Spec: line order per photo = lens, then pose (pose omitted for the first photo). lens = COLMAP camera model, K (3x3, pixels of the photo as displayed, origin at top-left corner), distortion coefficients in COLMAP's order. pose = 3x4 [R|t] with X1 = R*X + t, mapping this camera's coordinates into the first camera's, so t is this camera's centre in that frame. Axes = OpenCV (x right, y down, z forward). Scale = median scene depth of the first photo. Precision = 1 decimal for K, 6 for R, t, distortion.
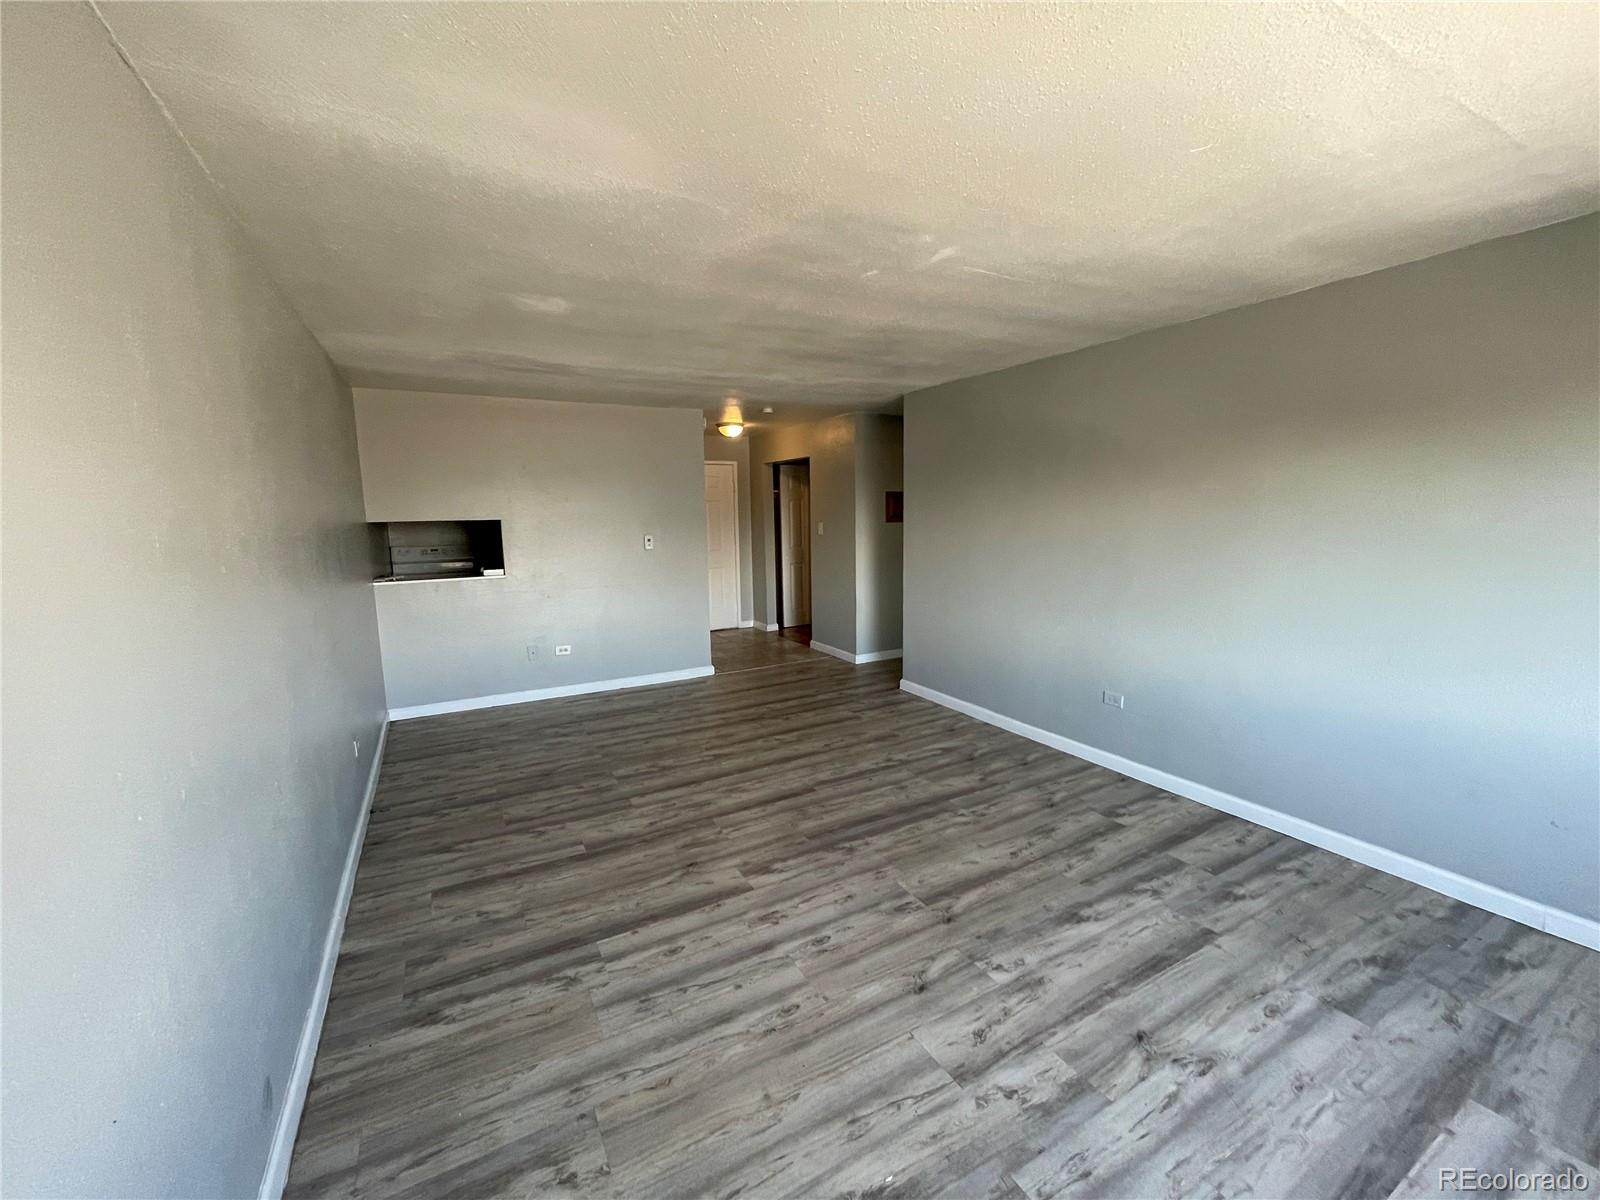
lens RADIAL K [[645.4, 0, 800.8], [0, 645.4, 595.4], [0, 0, 1]] dist [0.000329, -0.000050]
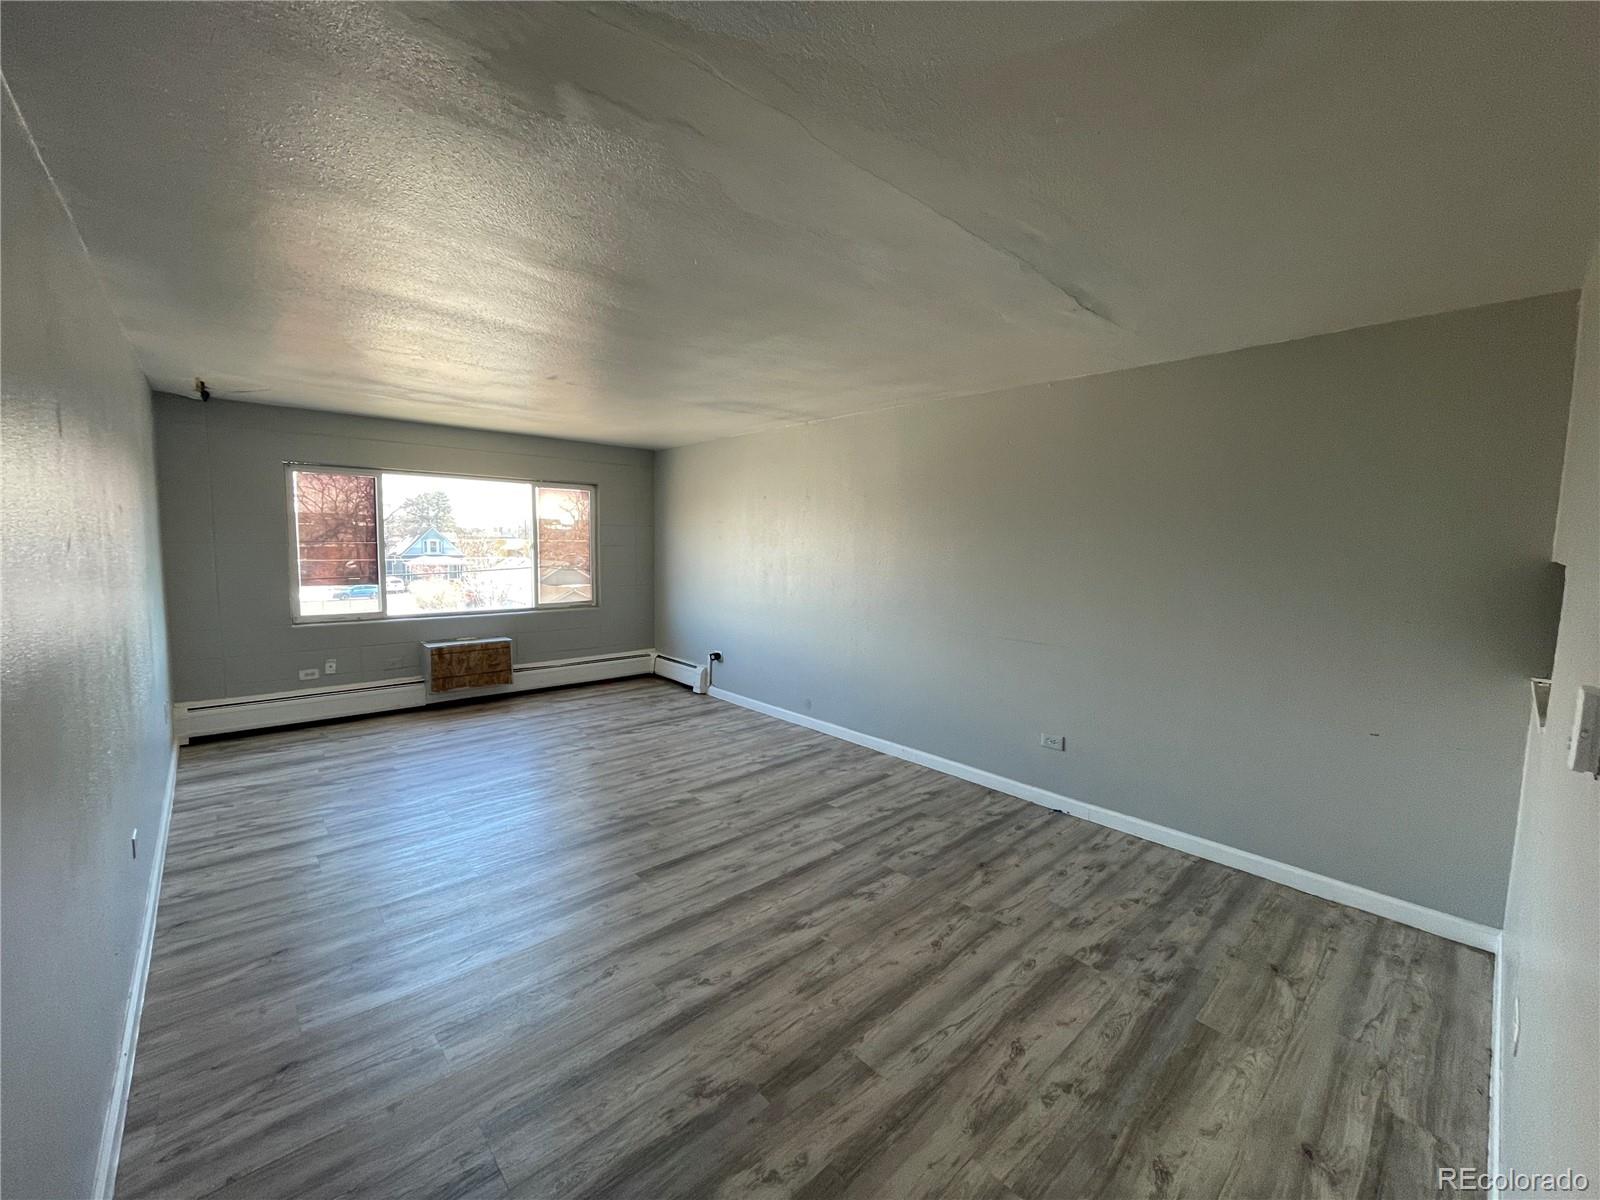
lens RADIAL K [[645.4, 0, 800.8], [0, 645.4, 595.4], [0, 0, 1]] dist [0.000329, -0.000050]
pose [[-0.973305, 0.021582, -0.228498, 0.000124], [-0.028999, 0.976027, 0.215710, -0.254133], [0.227676, 0.216578, -0.949346, 1.940674]]
